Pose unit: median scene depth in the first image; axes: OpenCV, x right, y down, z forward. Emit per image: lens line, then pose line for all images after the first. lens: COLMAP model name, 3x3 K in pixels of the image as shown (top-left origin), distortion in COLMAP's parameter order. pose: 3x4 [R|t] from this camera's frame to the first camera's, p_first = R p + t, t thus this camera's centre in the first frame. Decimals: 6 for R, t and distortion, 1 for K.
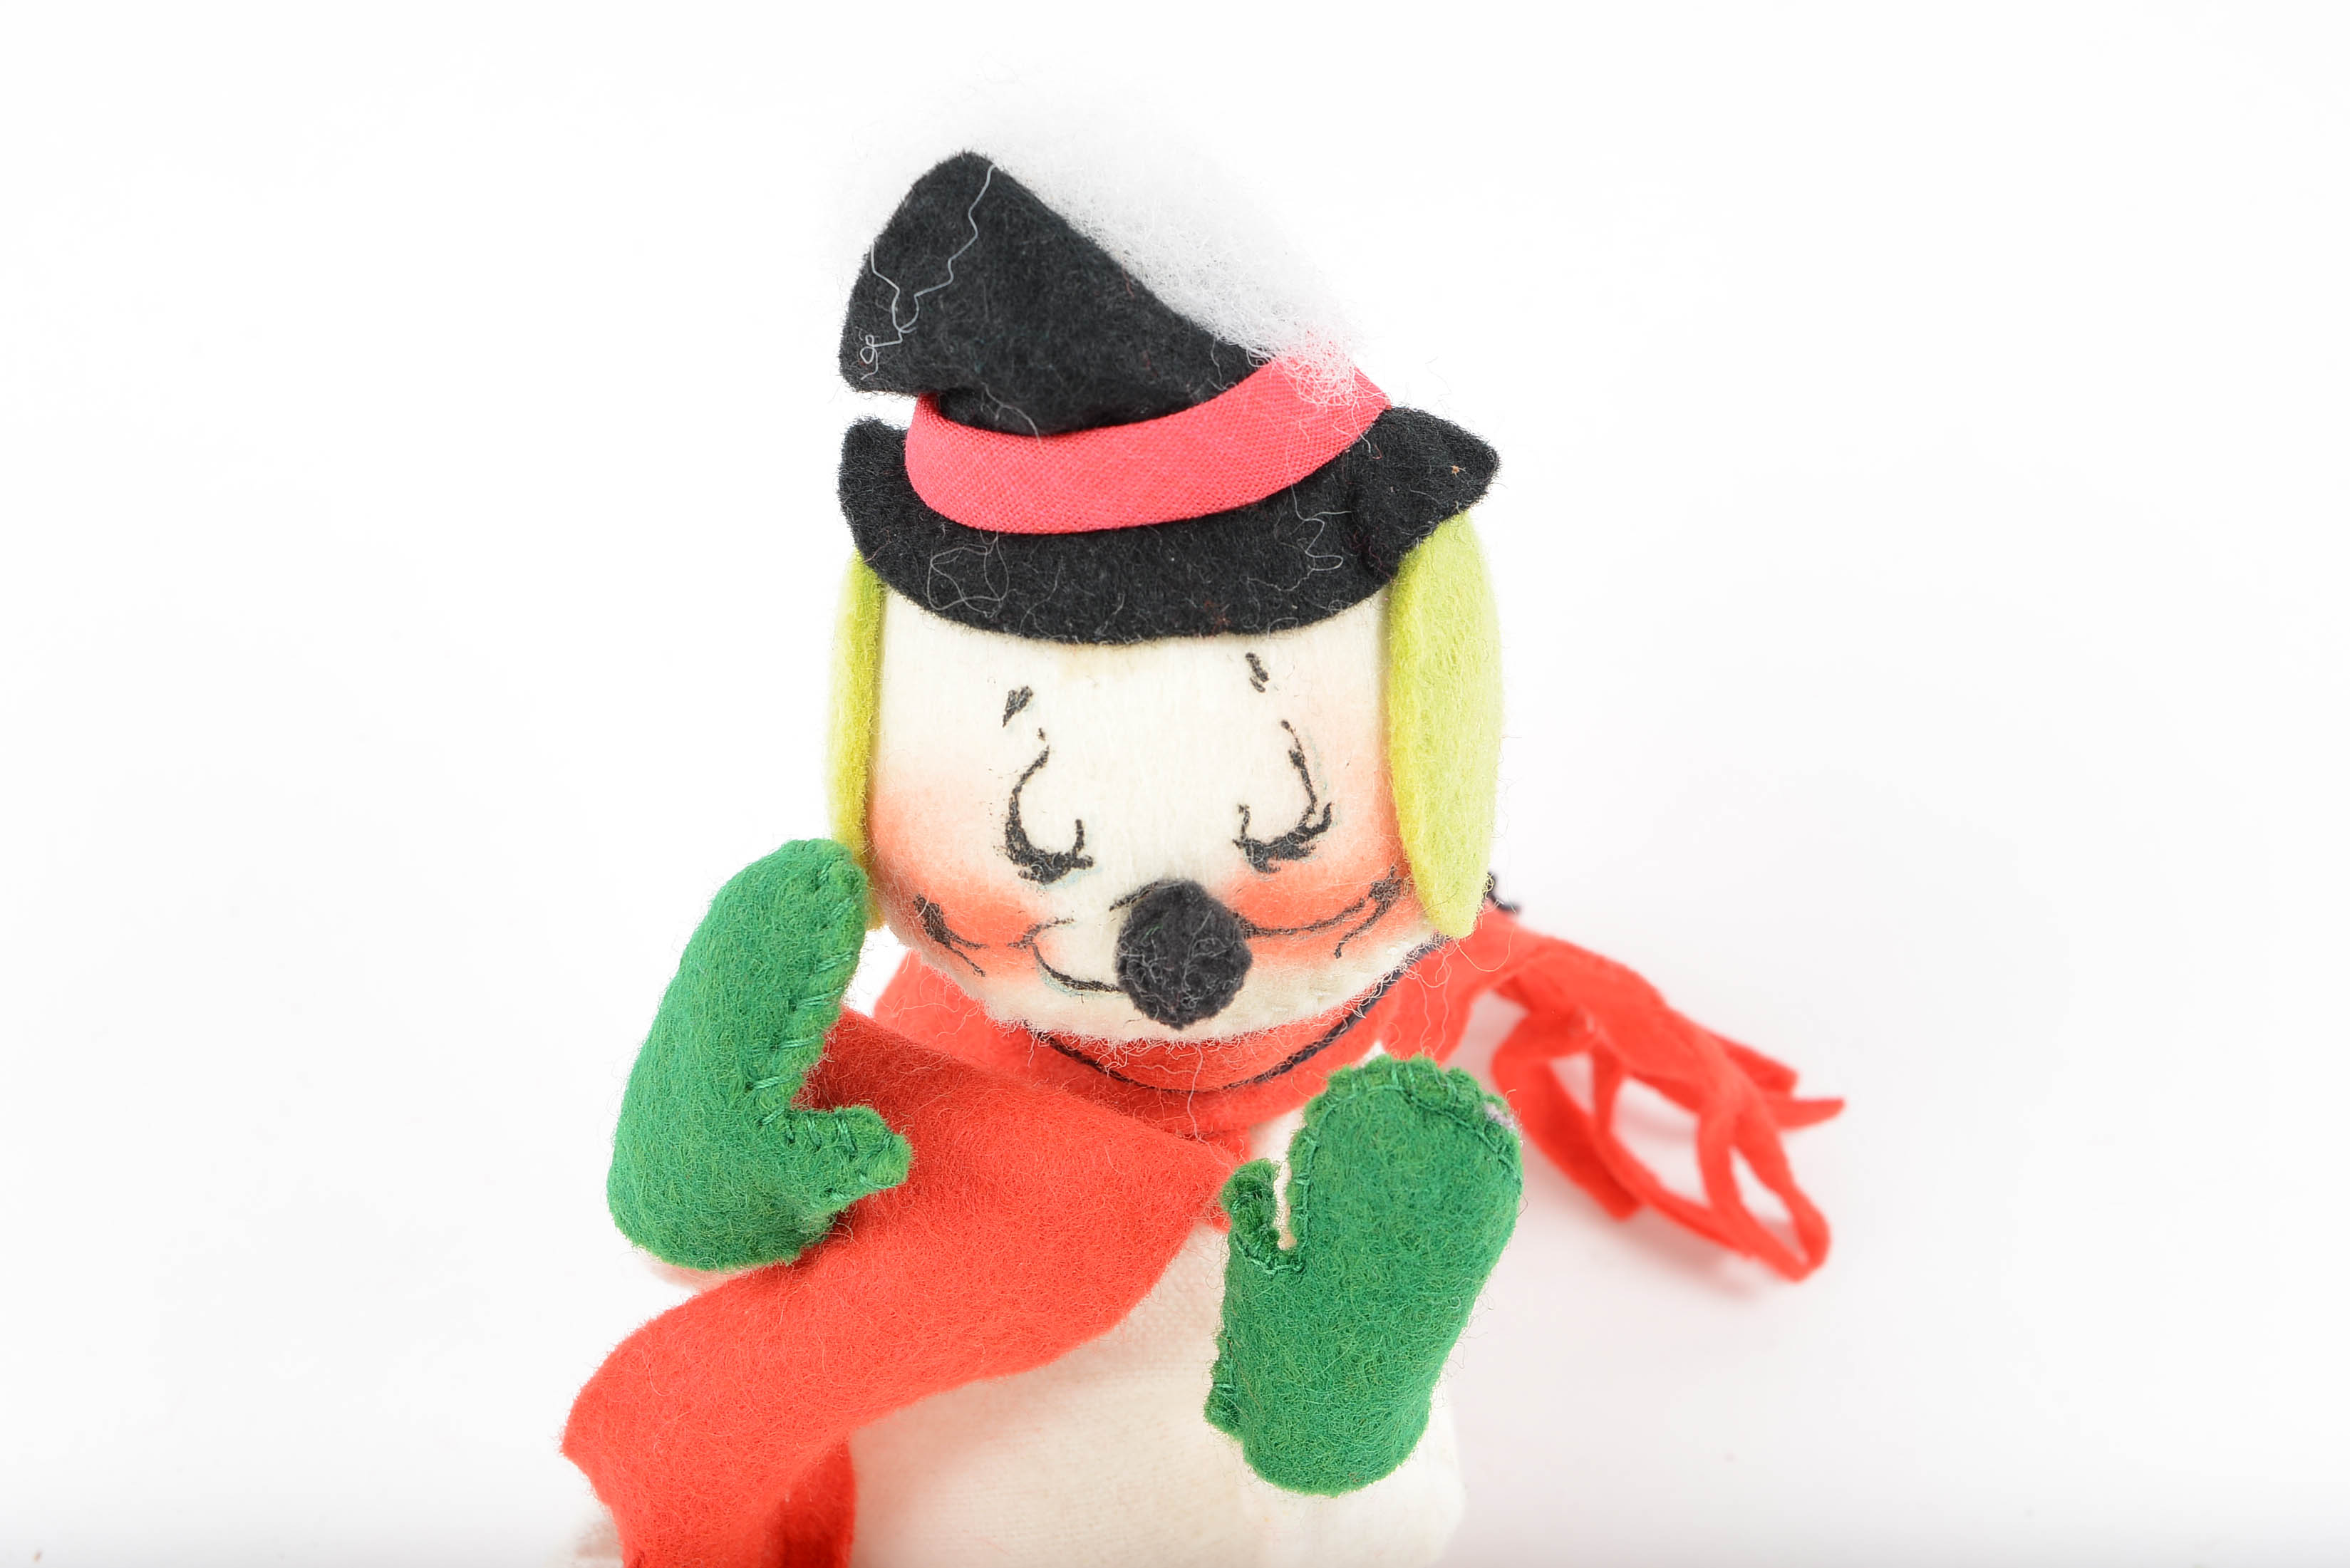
lens RADIAL K [[3744.2, 0, 1182.5], [0, 3744.2, 778.2], [0, 0, 1]] dist [0.105951, 0.000000]
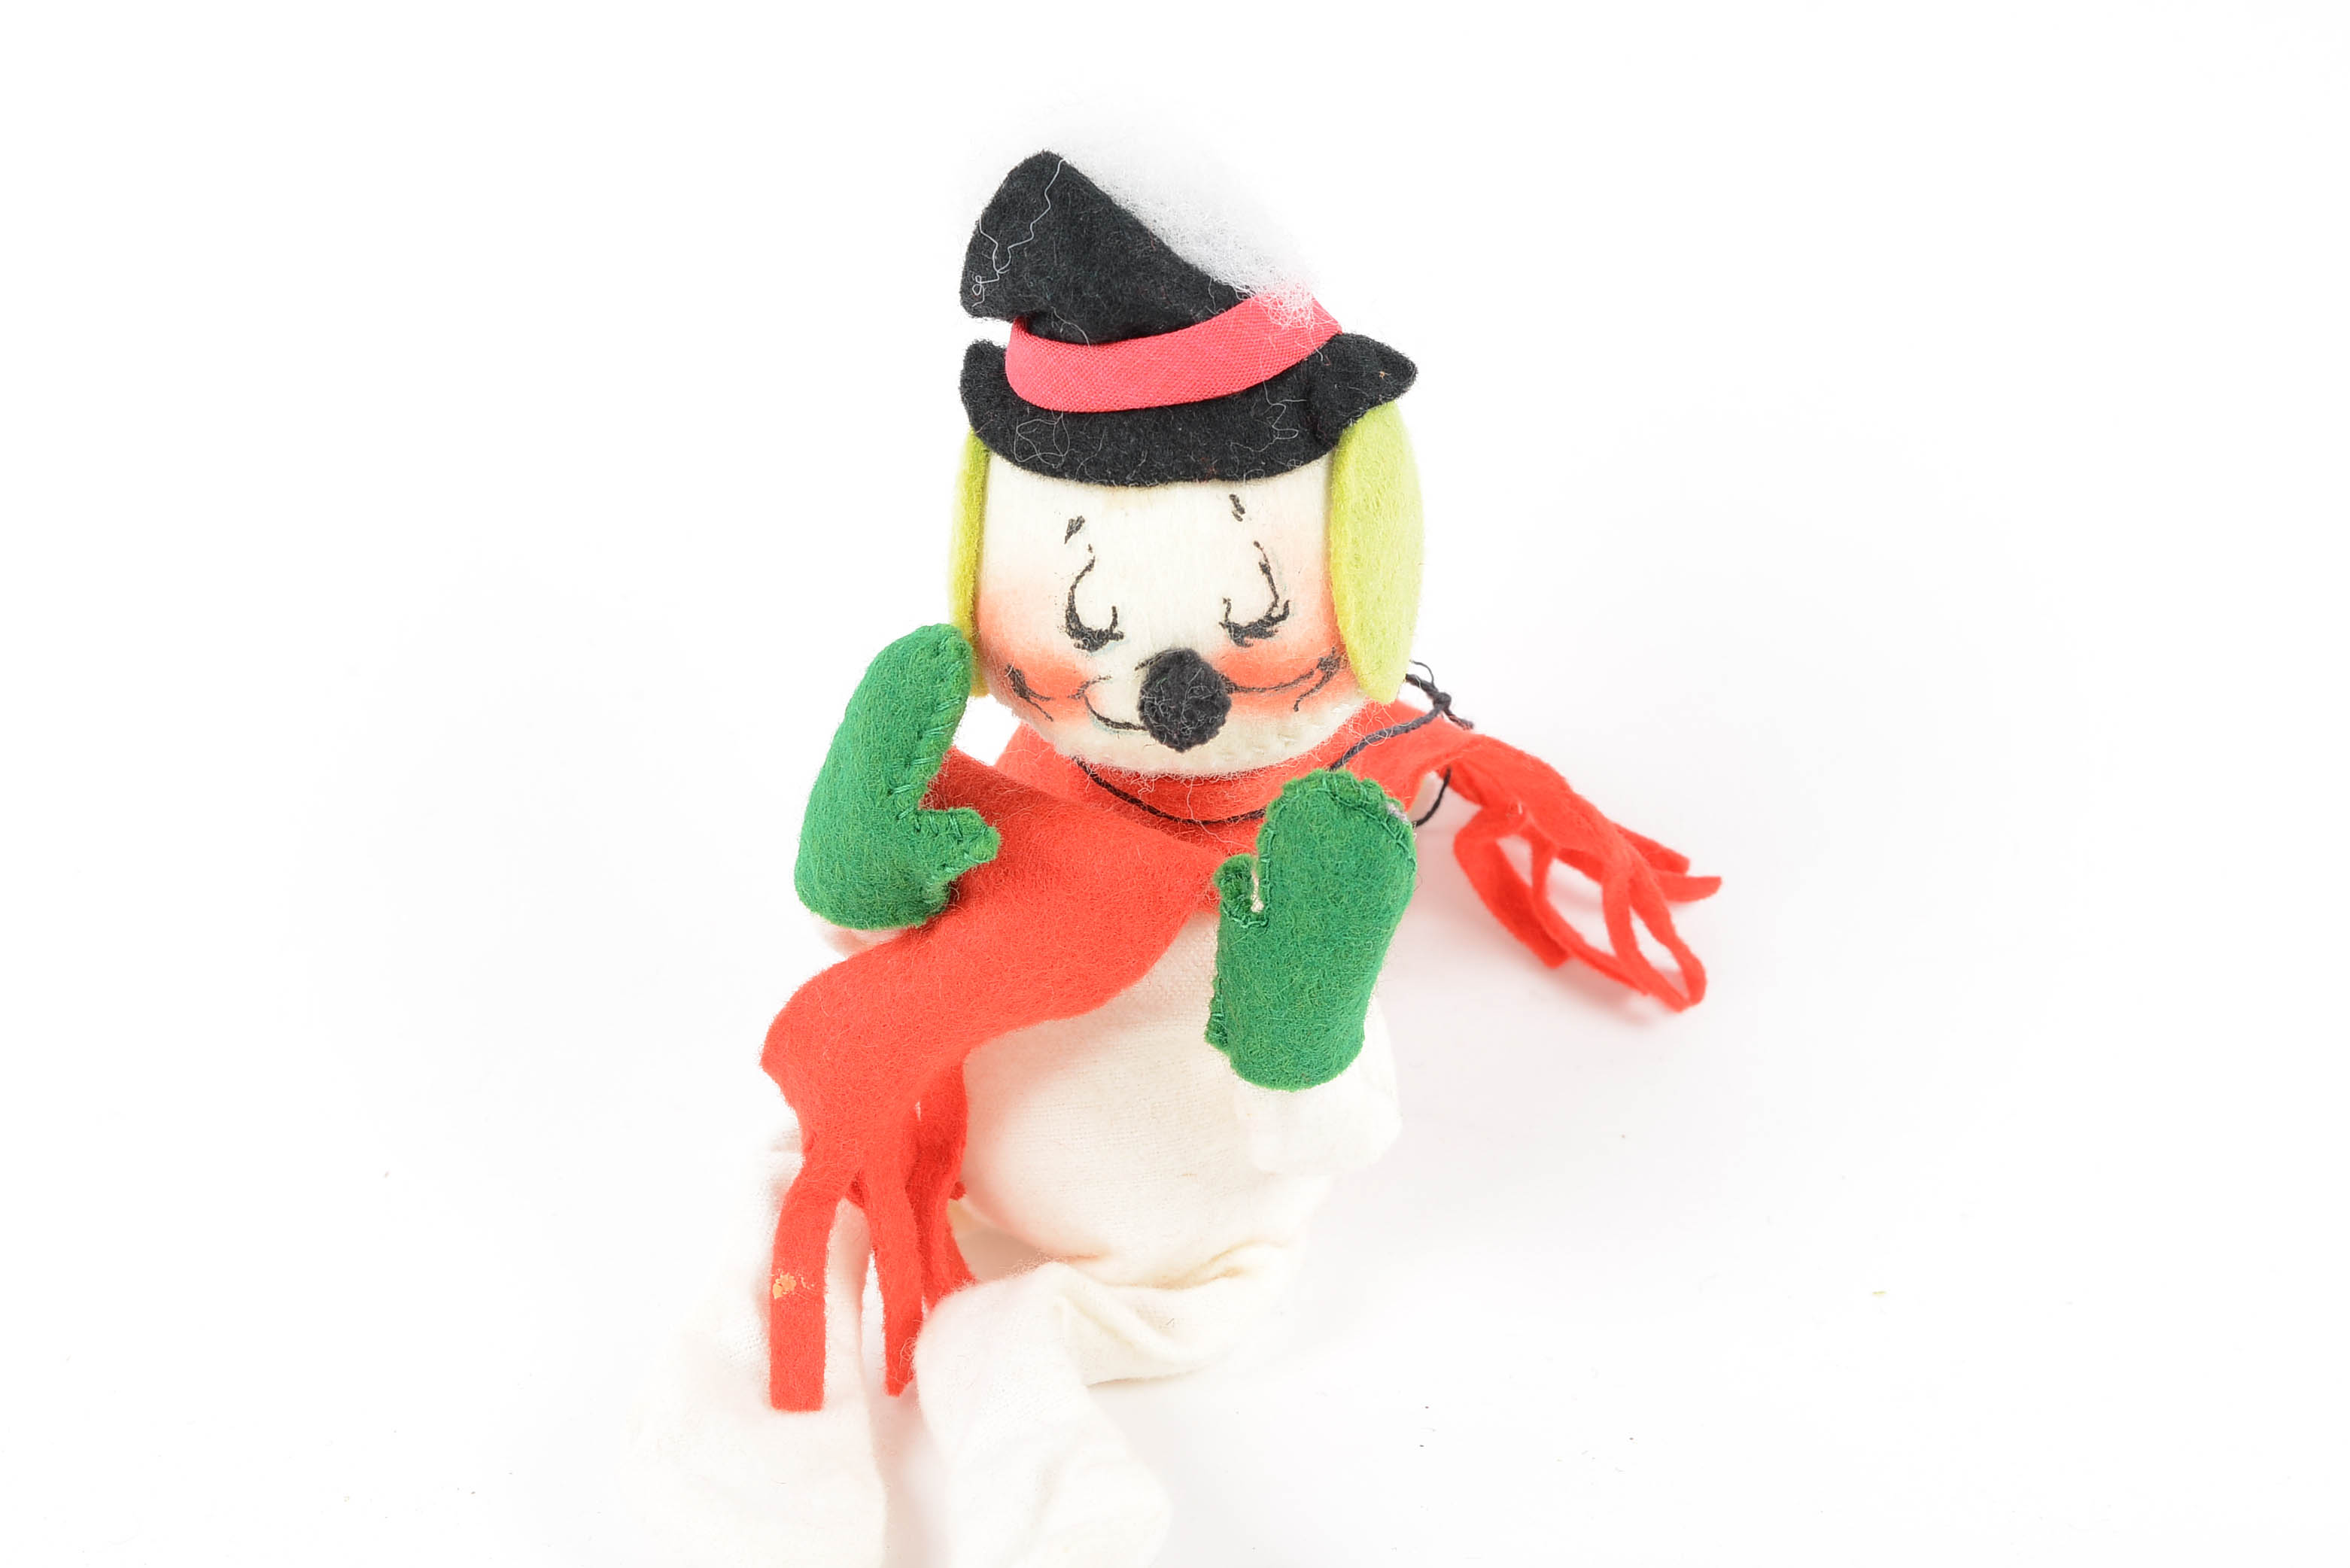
lens RADIAL K [[3680.3, 0, 1170.2], [0, 3680.3, 790.3], [0, 0, 1]] dist [0.068285, 0.000000]
pose [[0.998019, 0.016602, -0.060681, 0.079848], [-0.017131, 0.999819, -0.008220, 0.091050], [0.060534, 0.009243, 0.998123, -0.421323]]
